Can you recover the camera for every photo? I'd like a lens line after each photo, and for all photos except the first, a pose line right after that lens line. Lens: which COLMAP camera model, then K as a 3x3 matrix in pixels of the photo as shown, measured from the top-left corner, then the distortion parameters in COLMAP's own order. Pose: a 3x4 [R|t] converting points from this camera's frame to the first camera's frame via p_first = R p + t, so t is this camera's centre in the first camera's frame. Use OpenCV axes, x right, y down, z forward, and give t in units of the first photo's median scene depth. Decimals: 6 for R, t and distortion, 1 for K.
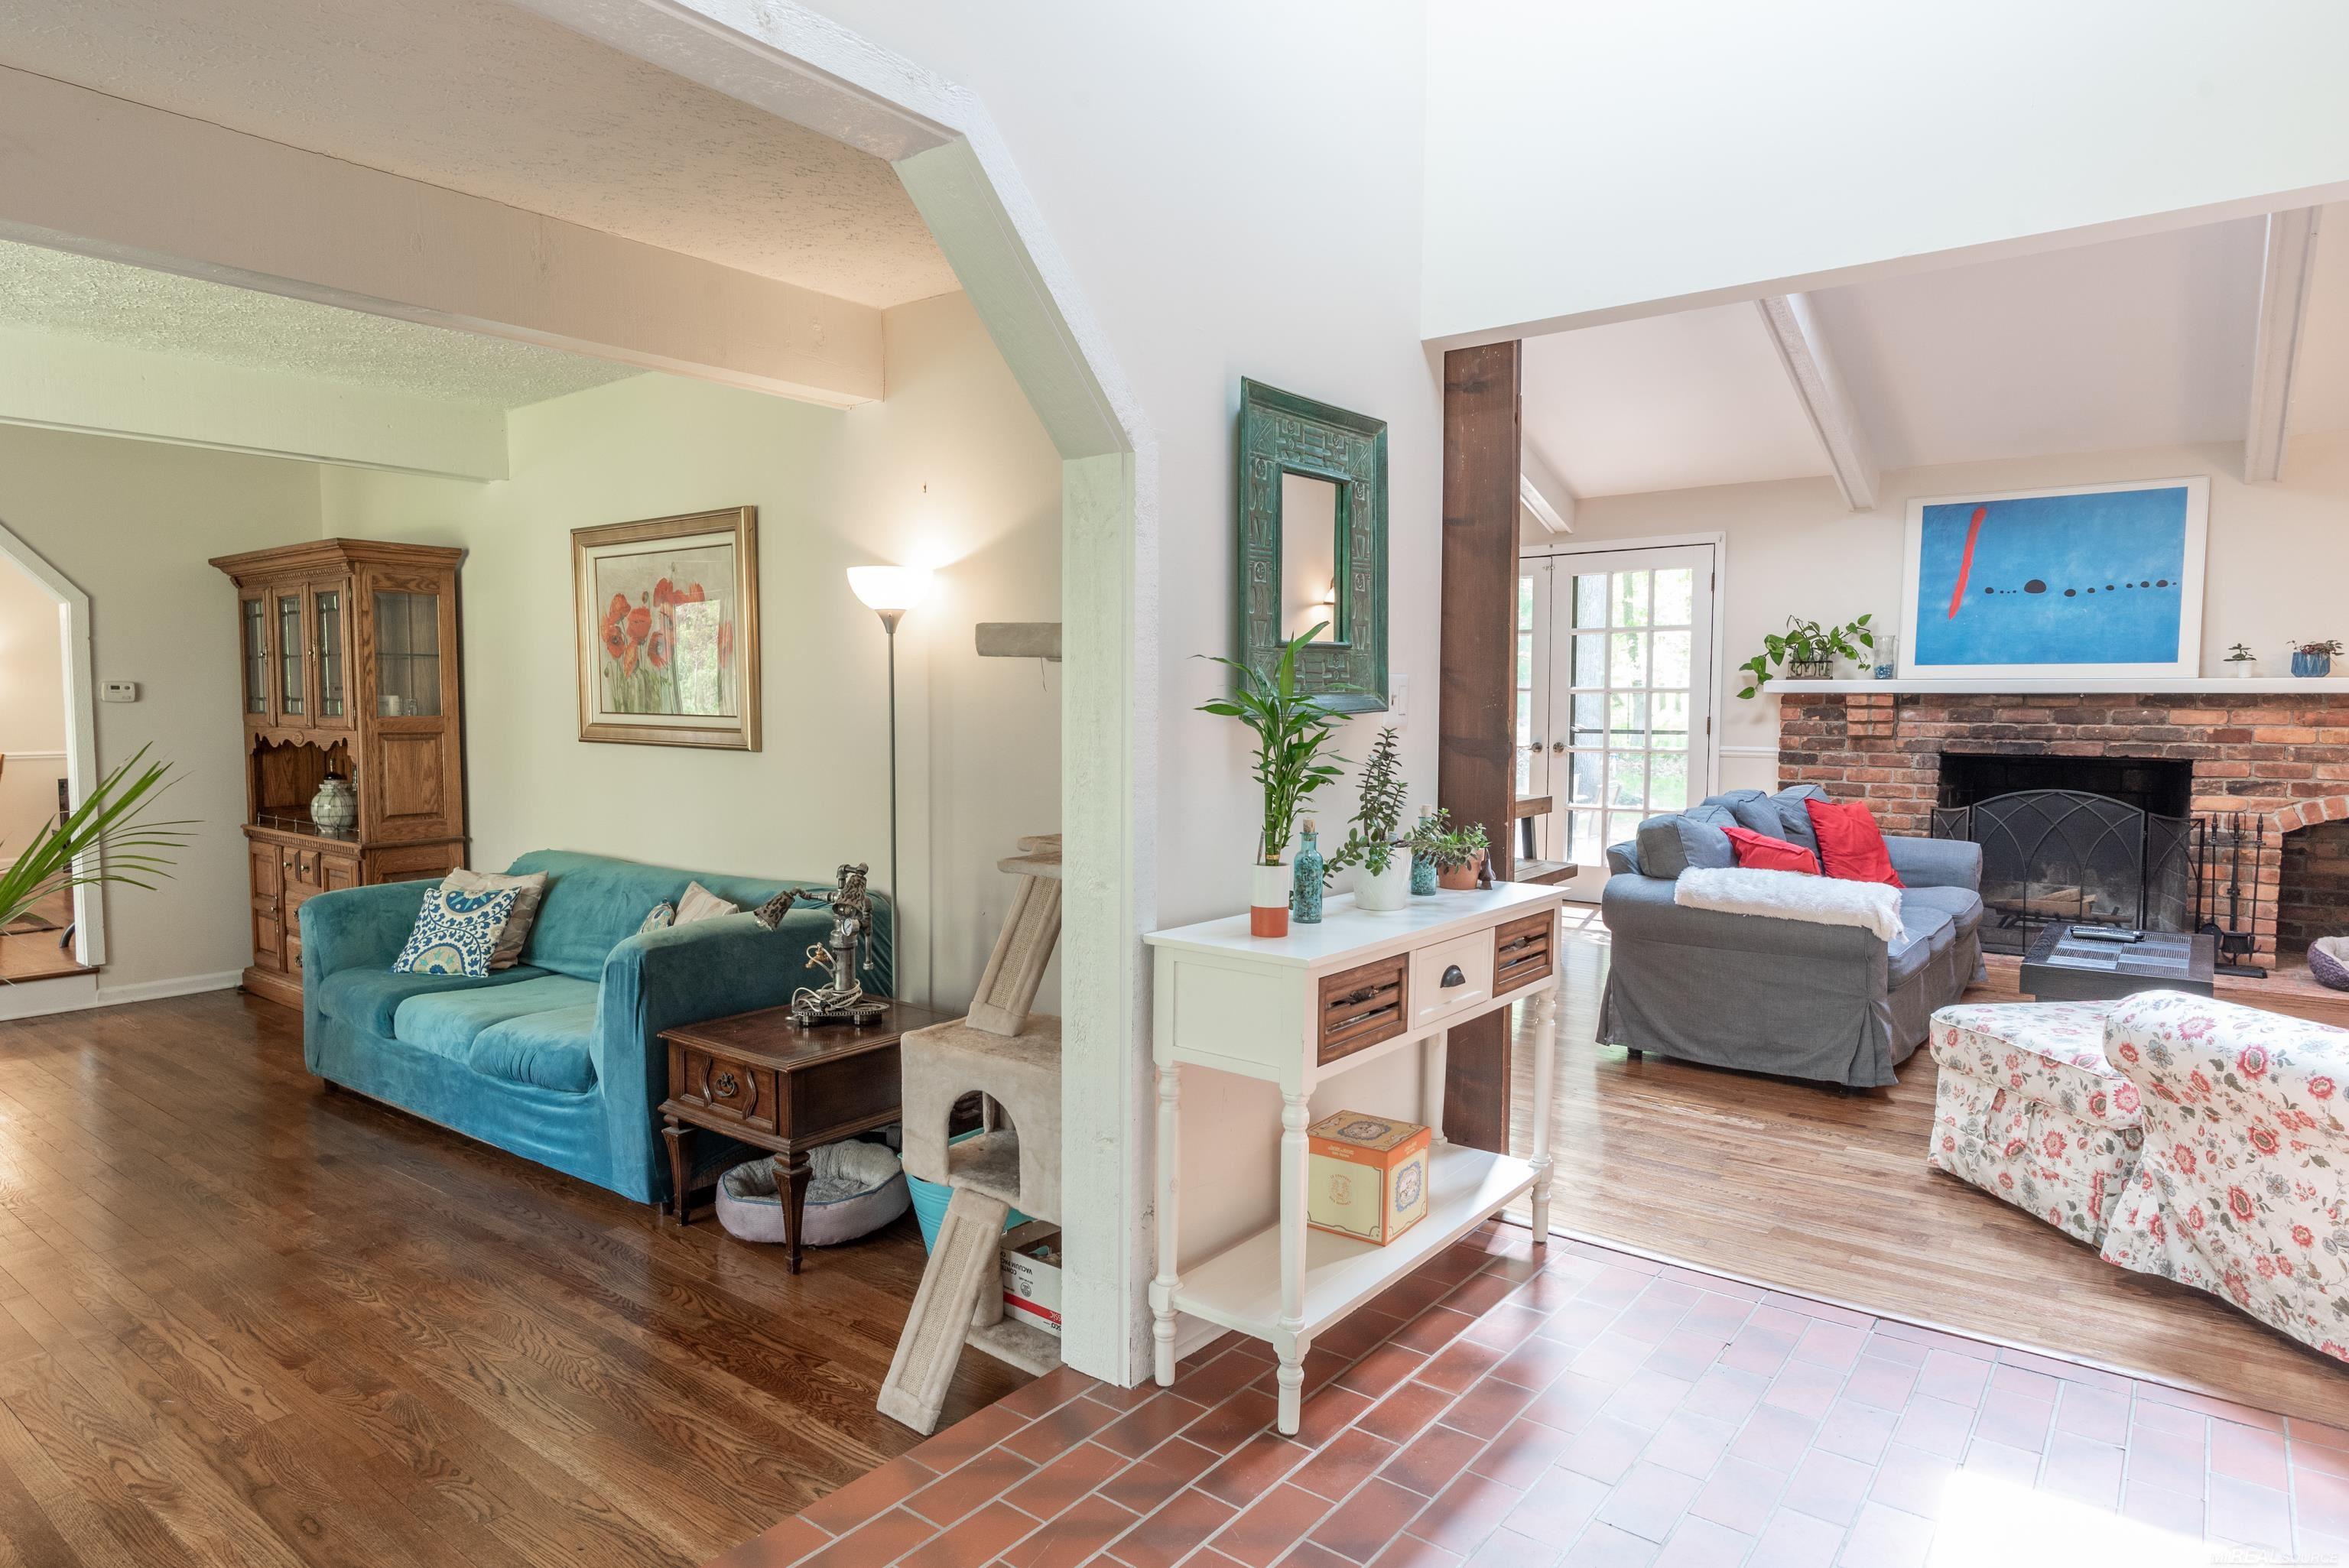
lens RADIAL K [[1348.9, 0, 1173.5], [0, 1348.9, 788.6], [0, 0, 1]] dist [-0.002028, -0.000747]
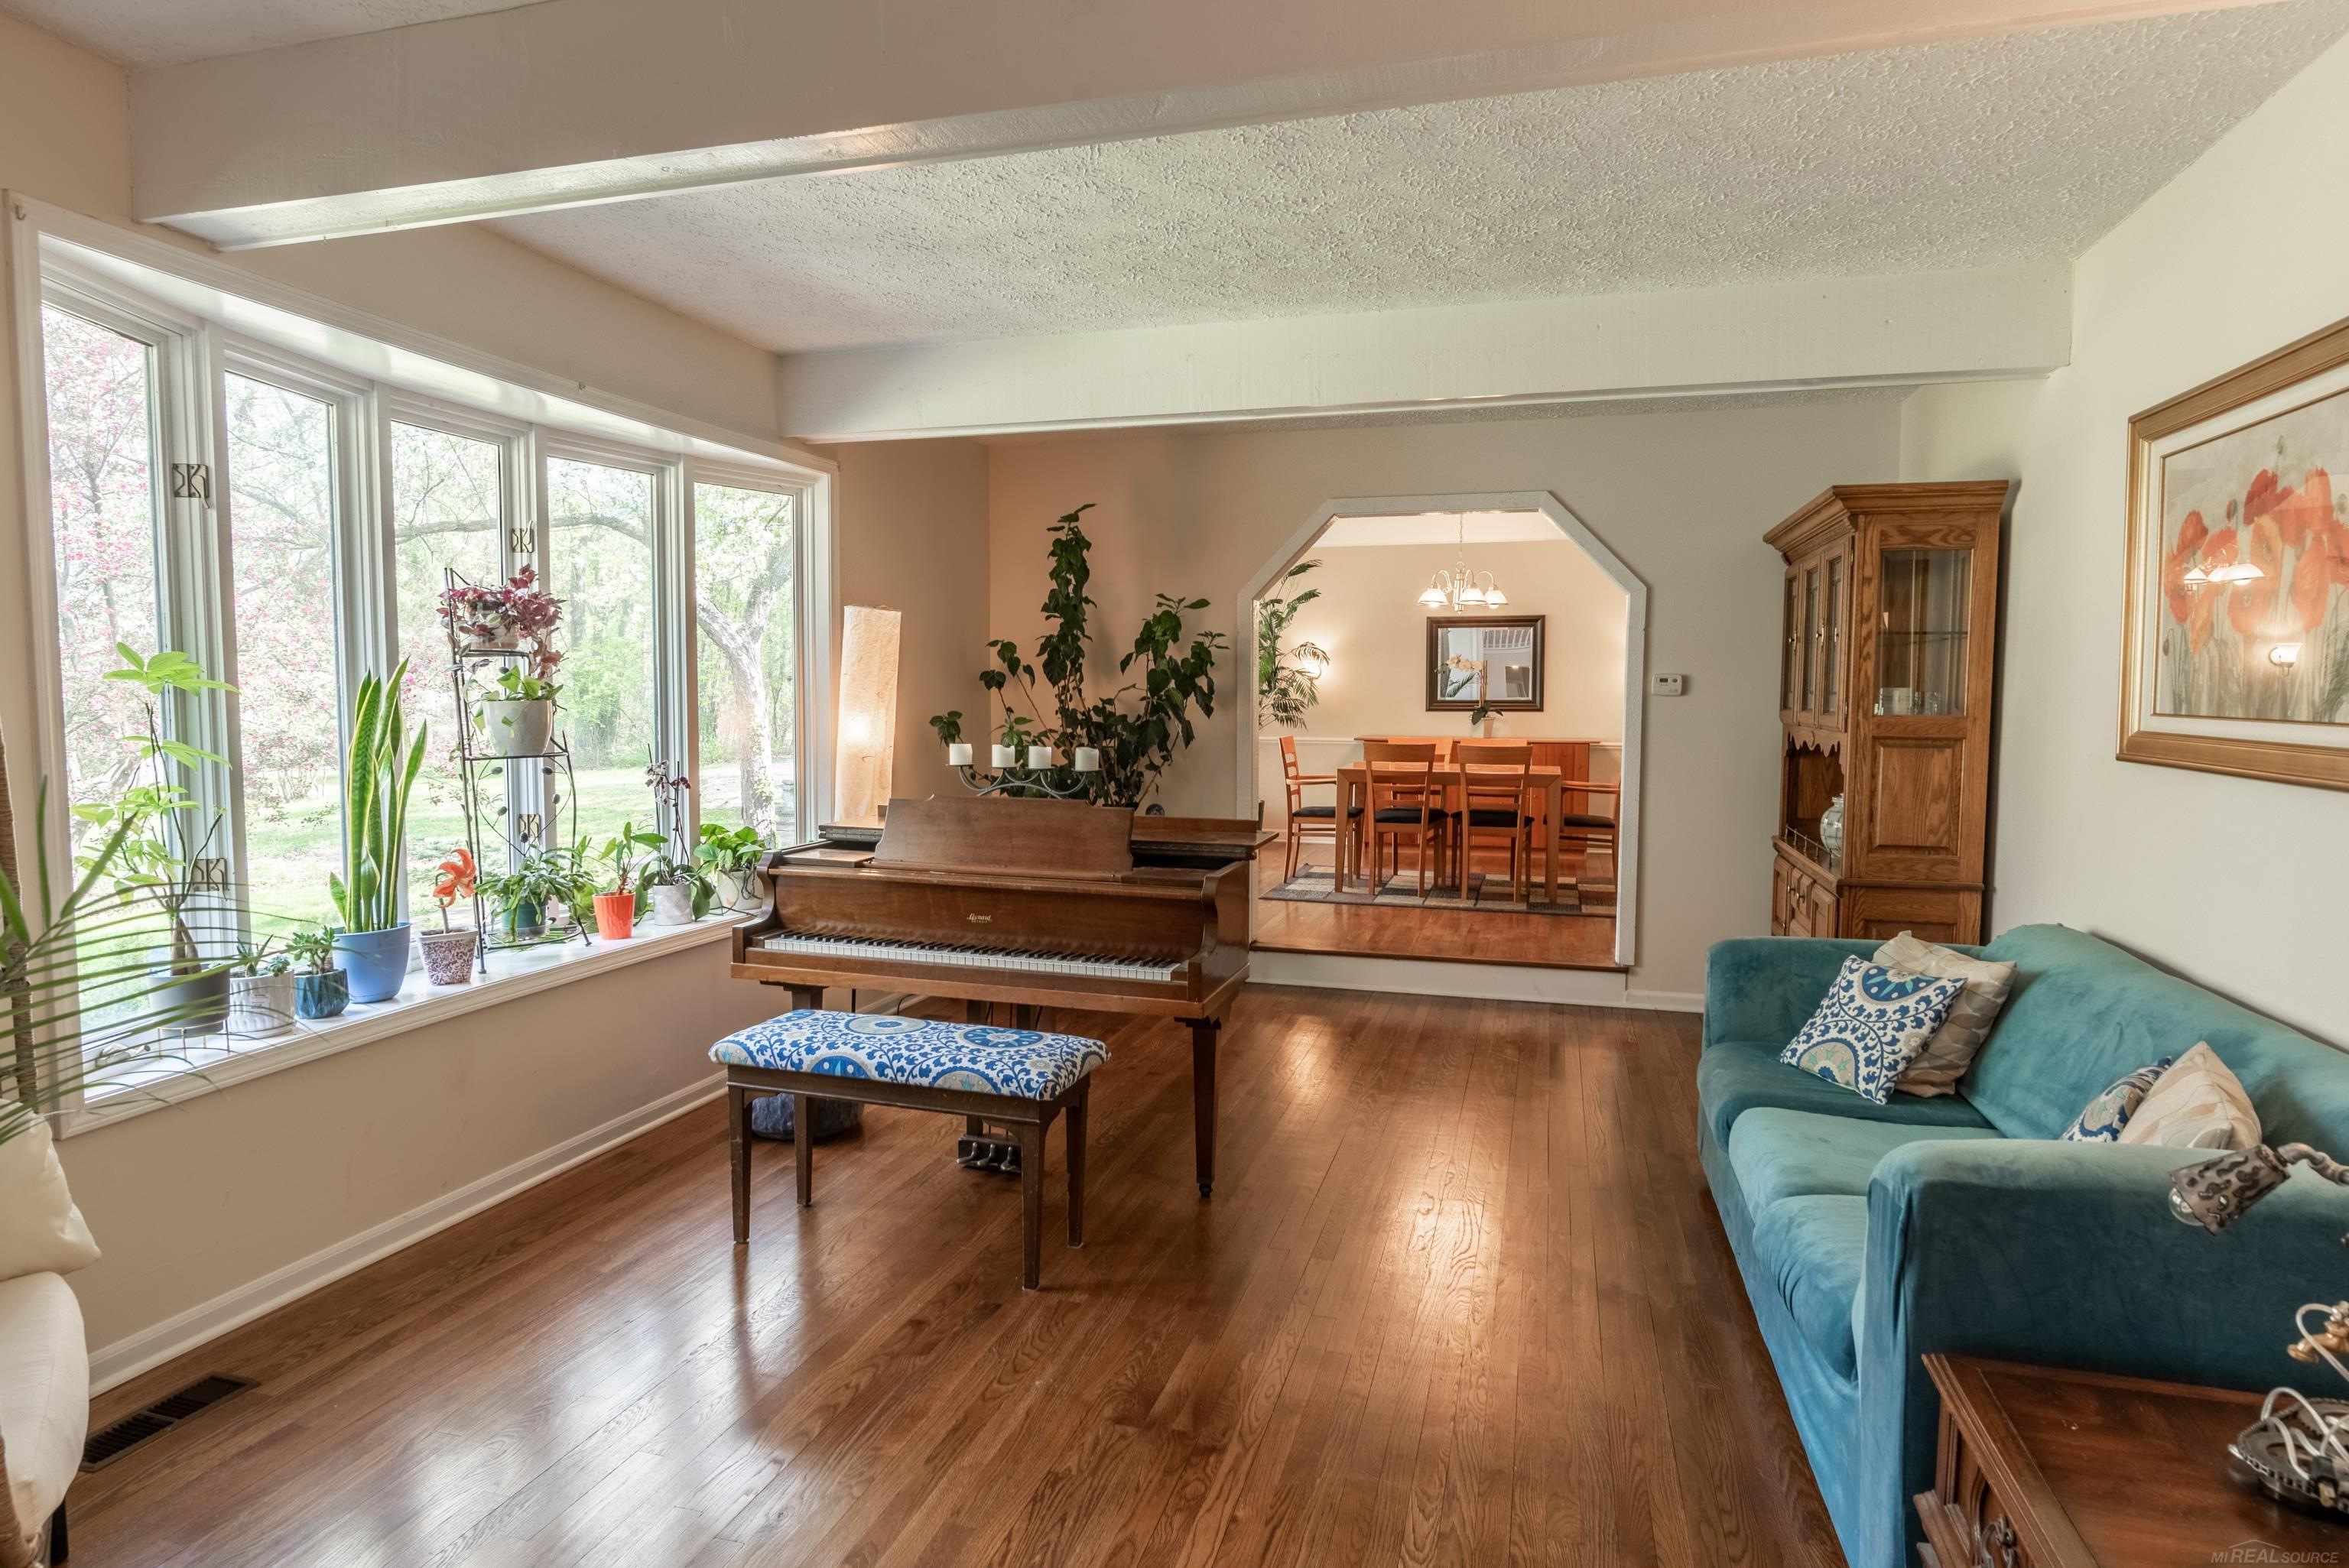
lens RADIAL K [[1348.9, 0, 1166.5], [0, 1348.9, 789.1], [0, 0, 1]] dist [-0.002028, -0.000747]
pose [[0.361333, 0.066321, -0.930075, -0.021424], [-0.064989, 0.996833, 0.045833, -0.021511], [0.930169, 0.043884, 0.364499, 0.365340]]
